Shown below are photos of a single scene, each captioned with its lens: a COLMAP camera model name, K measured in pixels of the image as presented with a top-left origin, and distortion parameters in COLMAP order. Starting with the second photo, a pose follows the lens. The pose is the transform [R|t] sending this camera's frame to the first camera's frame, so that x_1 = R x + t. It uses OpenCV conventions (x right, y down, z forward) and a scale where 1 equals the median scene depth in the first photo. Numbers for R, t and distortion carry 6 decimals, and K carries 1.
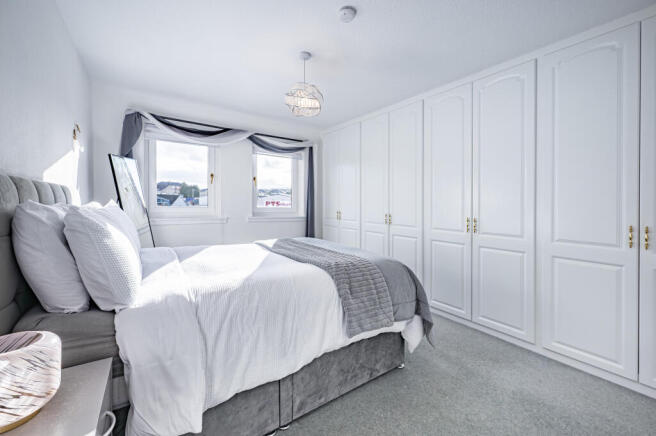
lens RADIAL K [[263.3, 0, 329.6], [0, 263.3, 209.2], [0, 0, 1]] dist [0.002895, 0.000064]
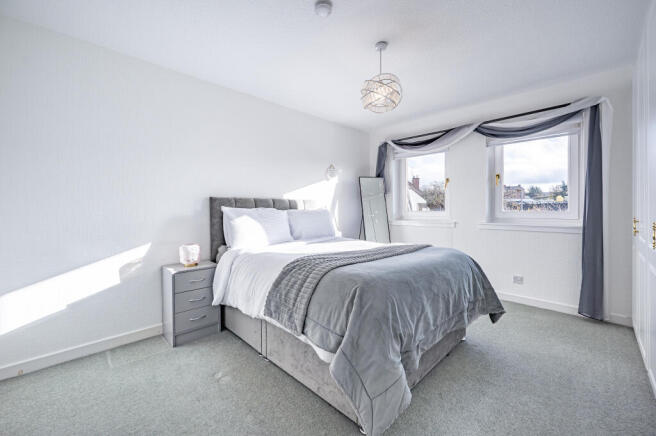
lens RADIAL K [[261.1, 0, 328.7], [0, 261.1, 212.1], [0, 0, 1]] dist [-0.001291, -0.000343]
pose [[0.161095, -0.004607, -0.986928, 0.506150], [-0.012269, 0.999902, -0.006670, 0.008714], [0.986863, 0.013183, 0.161023, 0.433956]]
